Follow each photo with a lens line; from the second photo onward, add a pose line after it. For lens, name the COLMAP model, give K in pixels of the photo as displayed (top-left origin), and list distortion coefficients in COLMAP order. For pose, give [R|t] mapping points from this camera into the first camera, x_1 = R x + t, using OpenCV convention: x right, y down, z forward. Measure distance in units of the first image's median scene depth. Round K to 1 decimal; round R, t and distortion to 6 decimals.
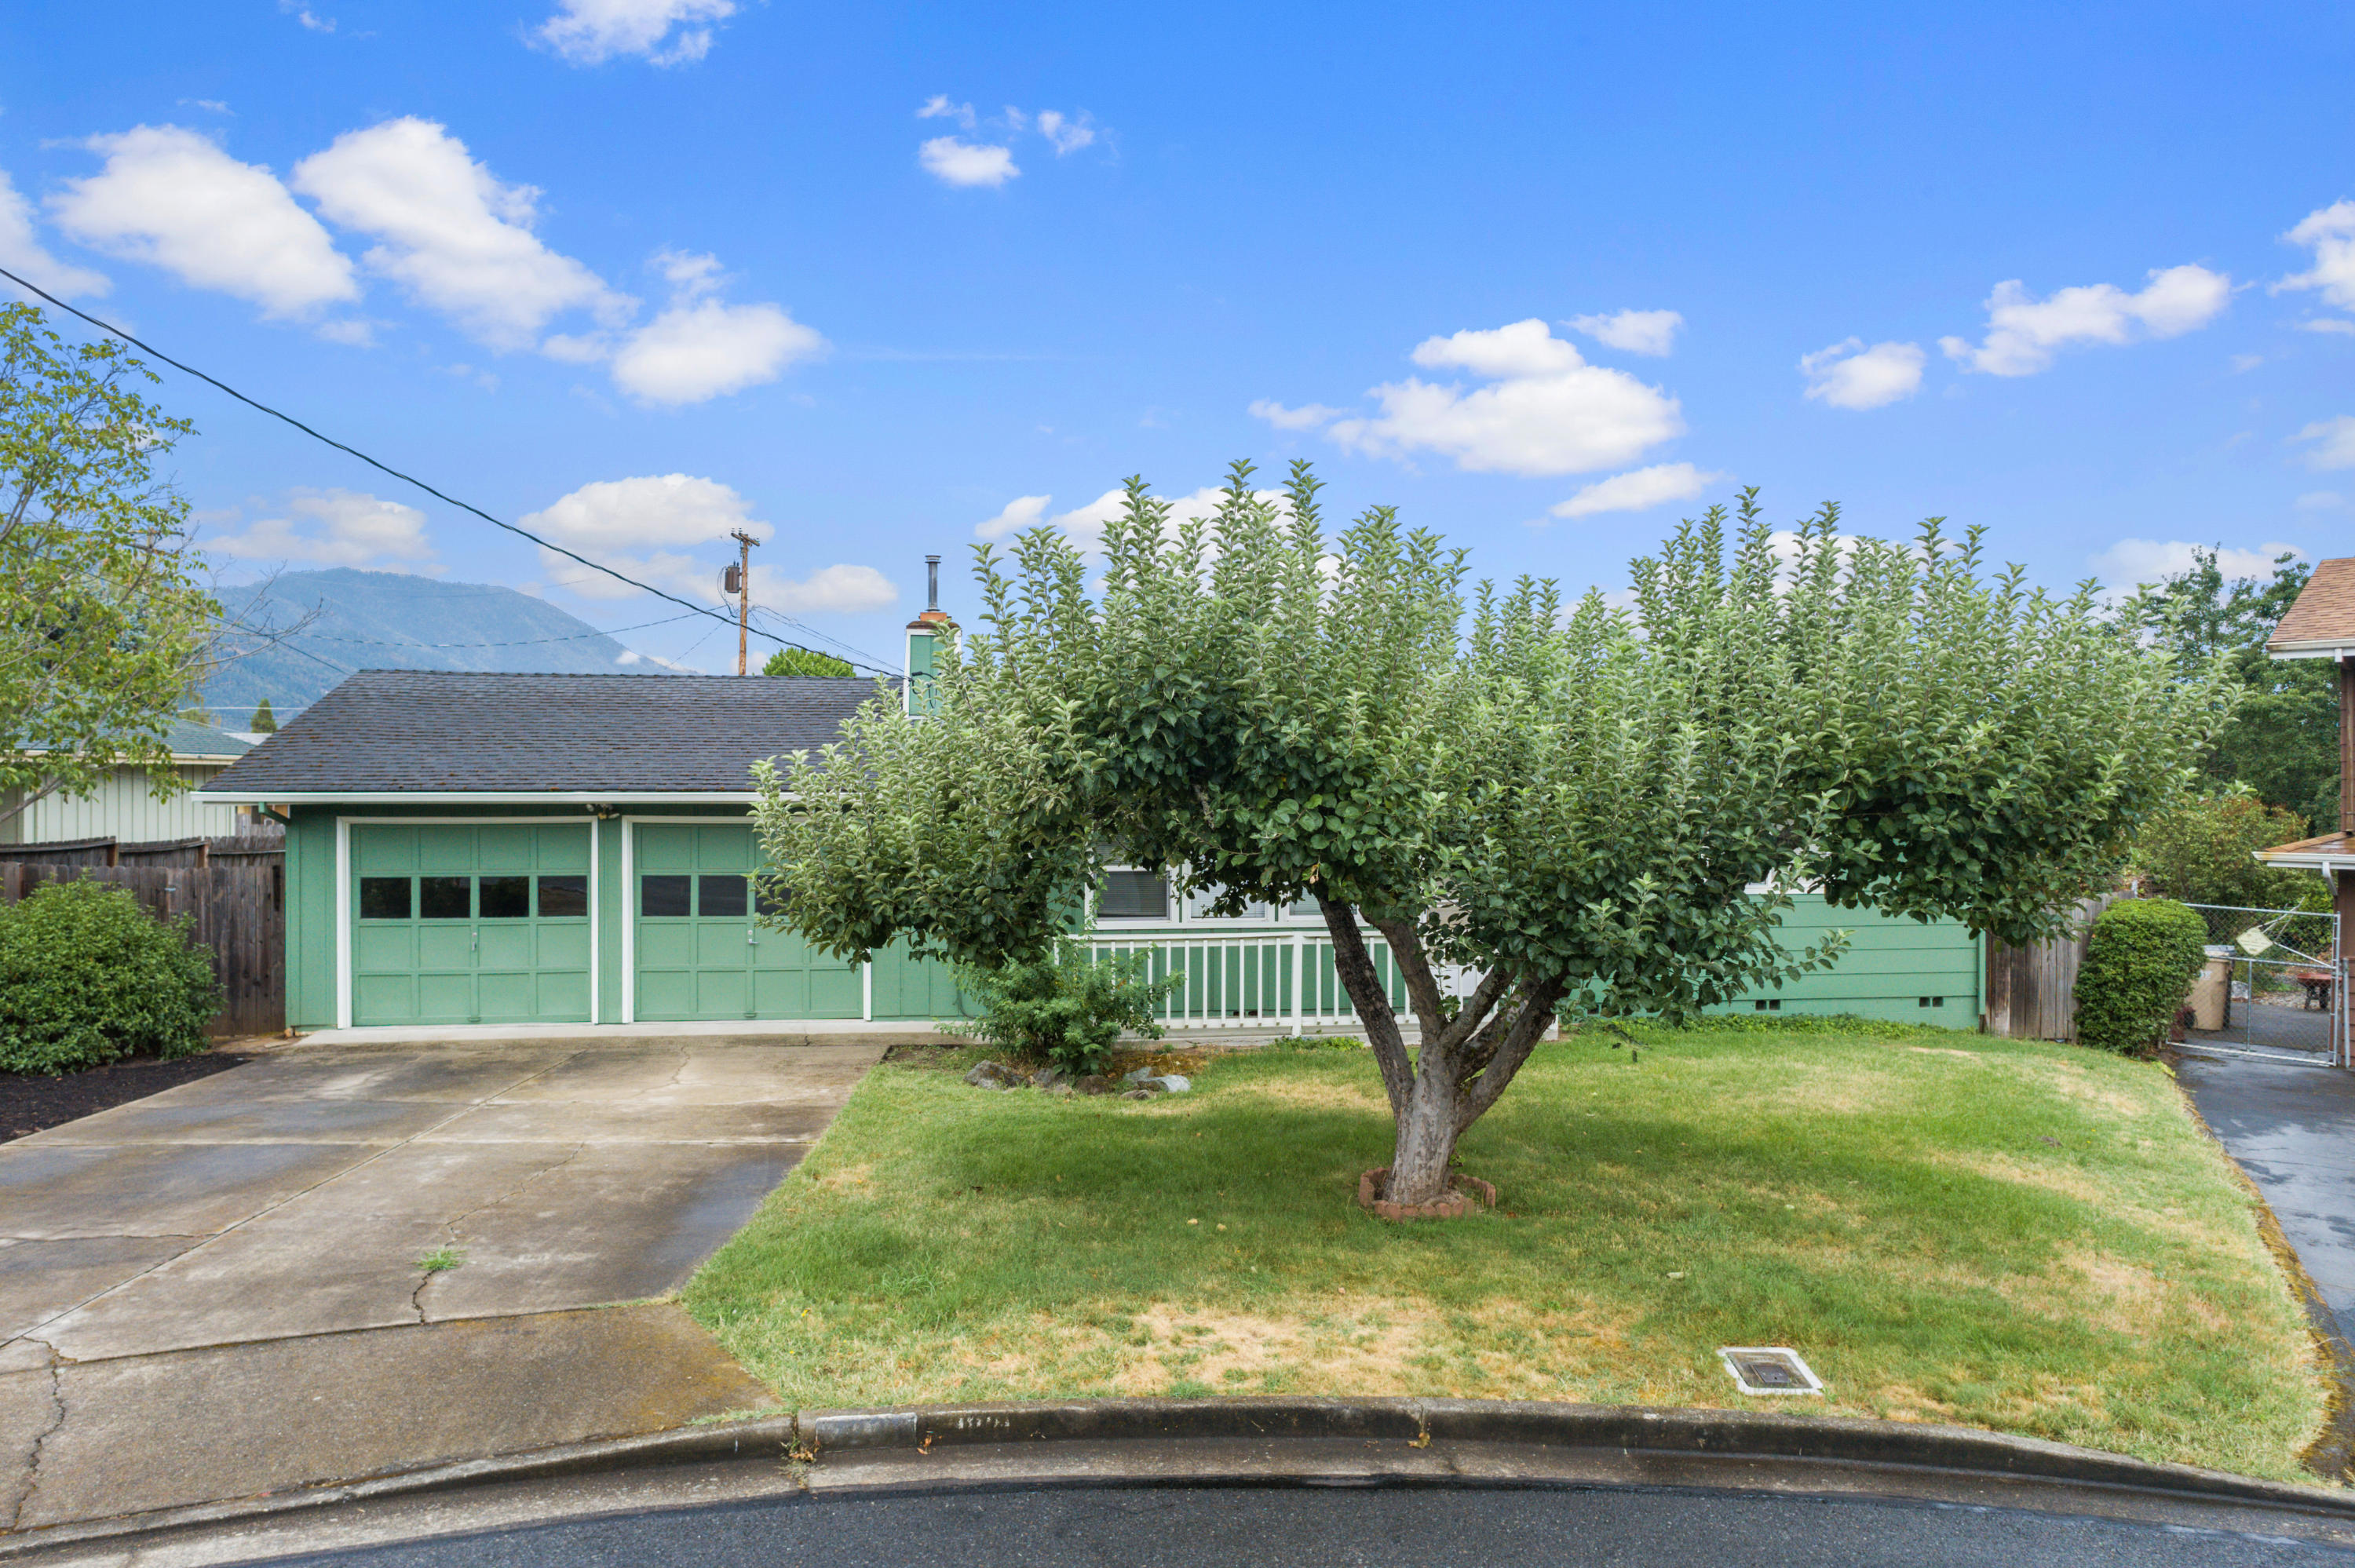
lens RADIAL K [[1589.4, 0, 1175.2], [0, 1589.4, 785.4], [0, 0, 1]] dist [-0.002879, 0.011629]
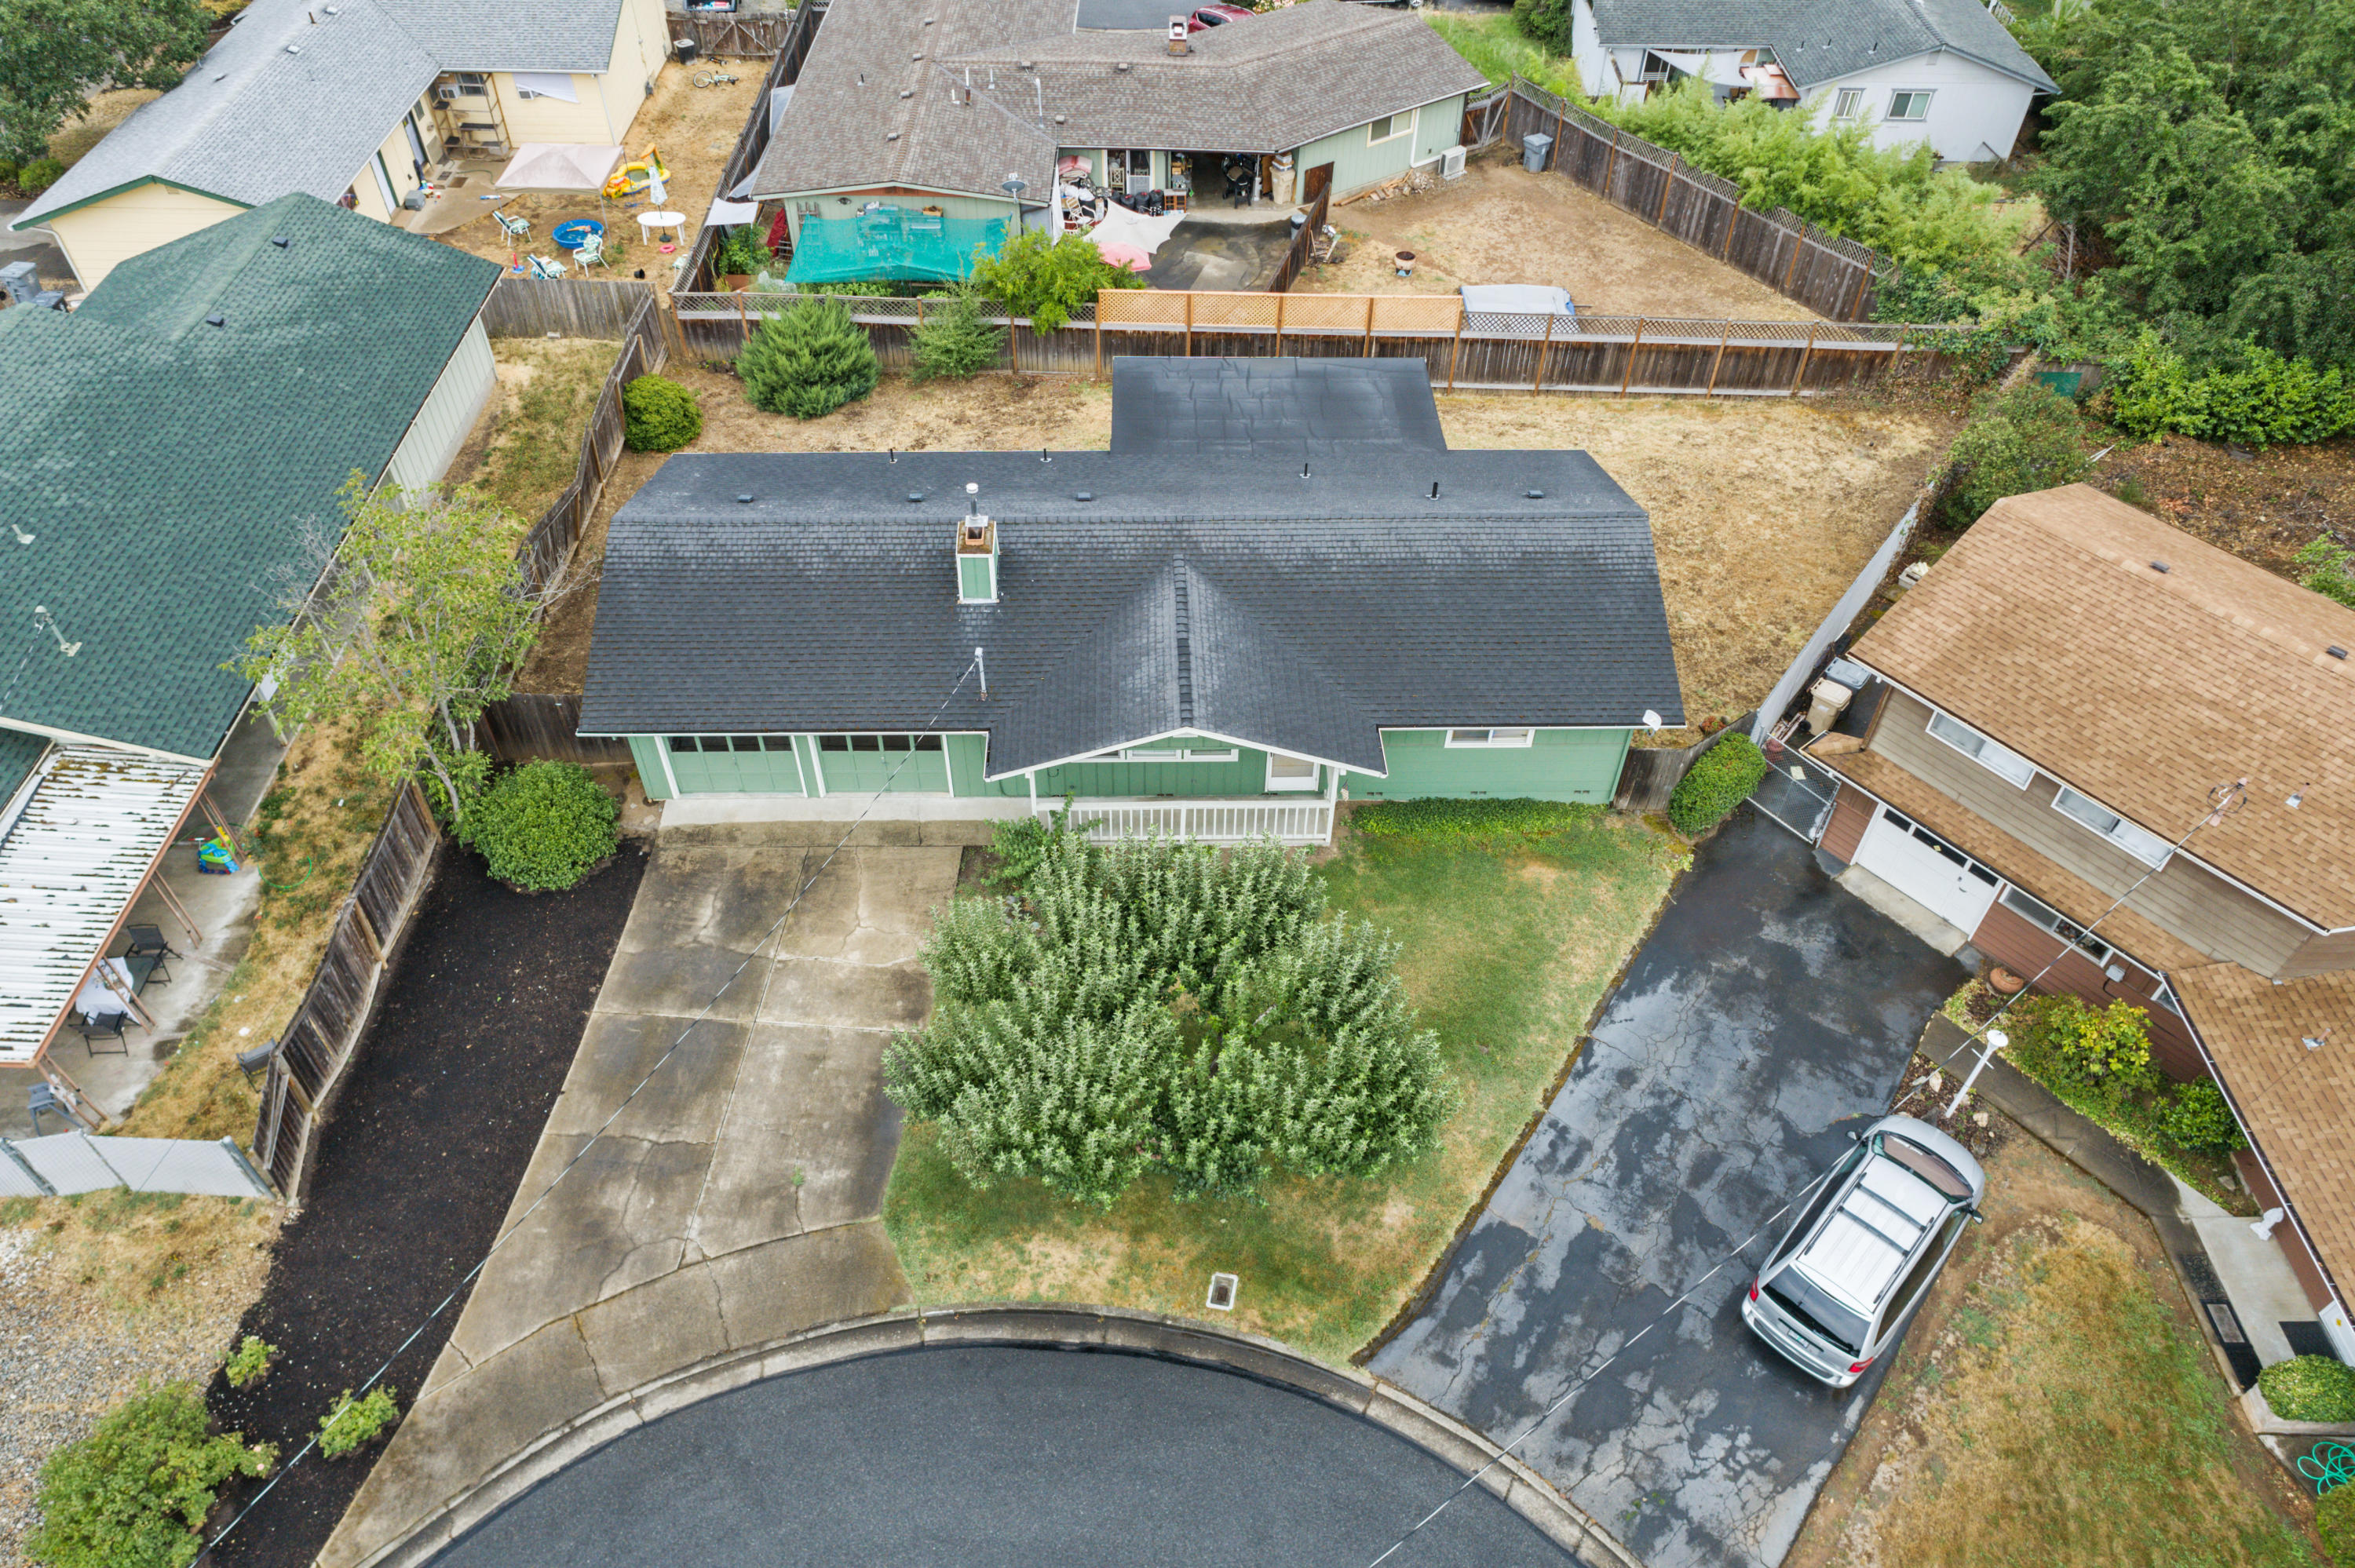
lens RADIAL K [[1589.4, 0, 1175.2], [0, 1589.4, 783.1], [0, 0, 1]] dist [-0.002879, 0.011629]
pose [[0.993619, 0.085743, -0.073281, 0.196722], [-0.007512, 0.698565, 0.715507, -1.202154], [0.112541, -0.710390, 0.694752, -0.225602]]
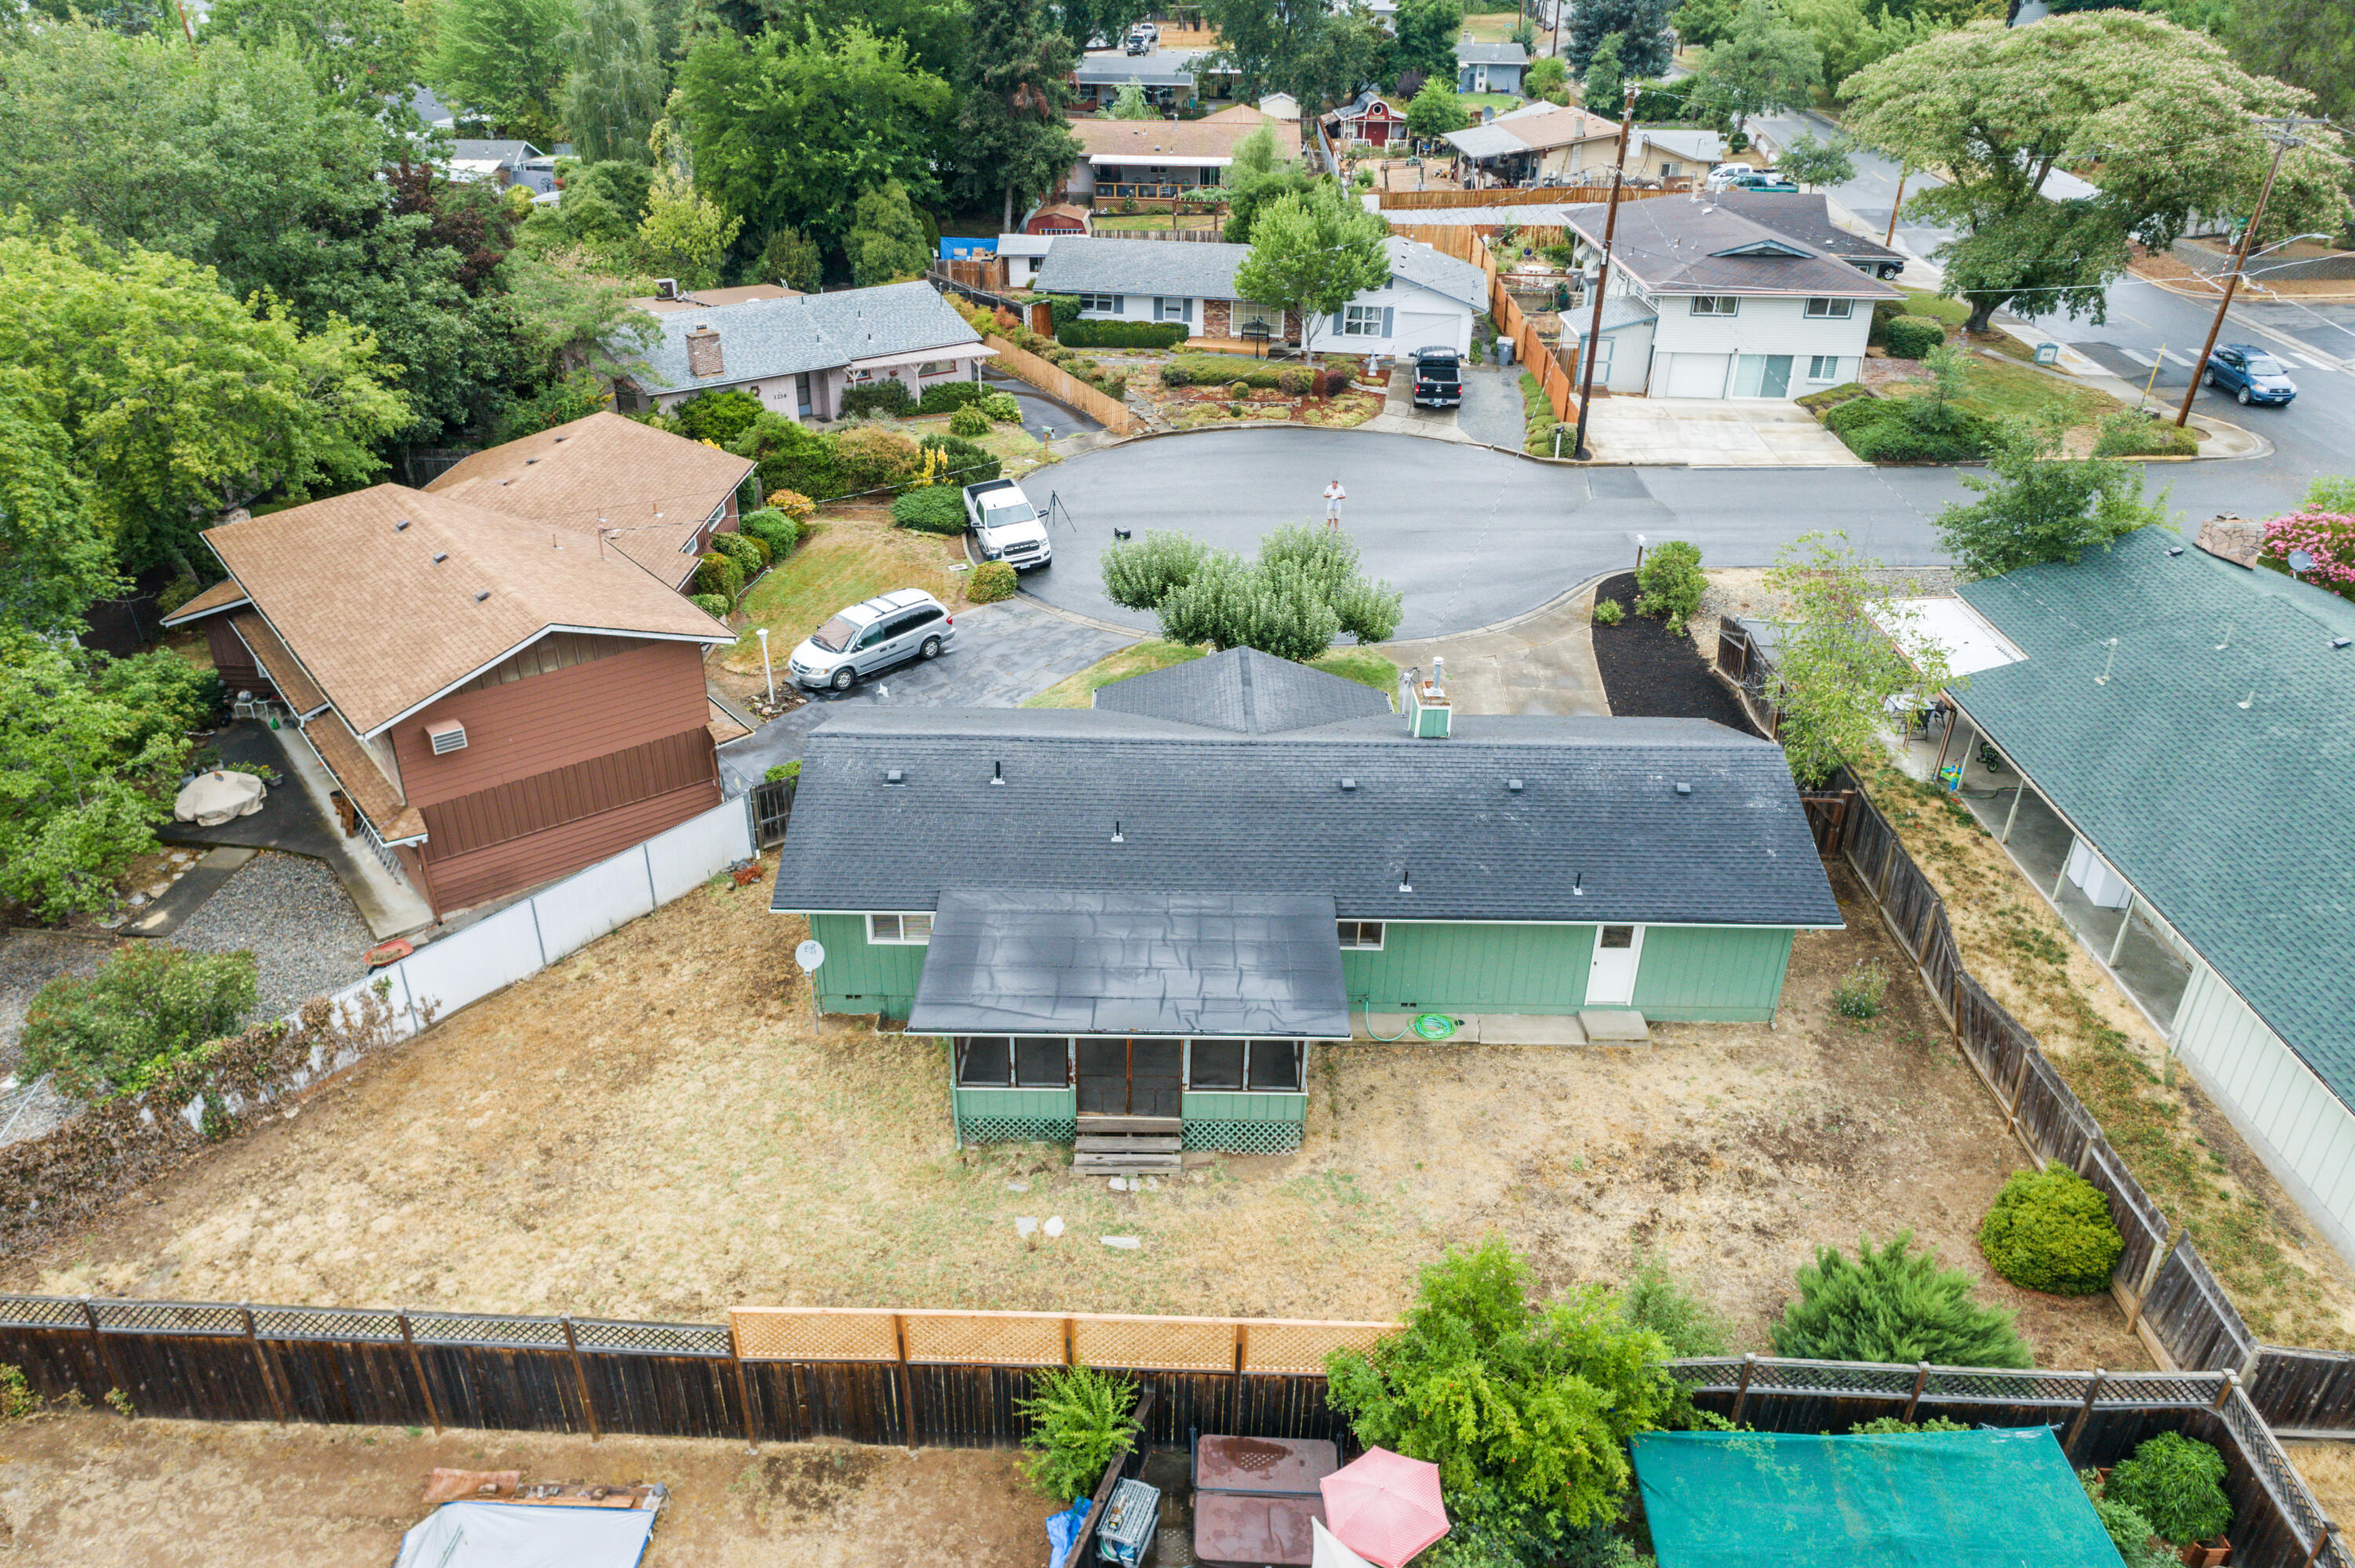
lens RADIAL K [[1589.4, 0, 1190.7], [0, 1589.4, 779.6], [0, 0, 1]] dist [-0.002879, 0.011629]
pose [[-0.992230, -0.074466, 0.099676, -0.085434], [-0.018437, 0.880274, 0.474107, -0.981667], [-0.123047, 0.468585, -0.874807, 3.067346]]
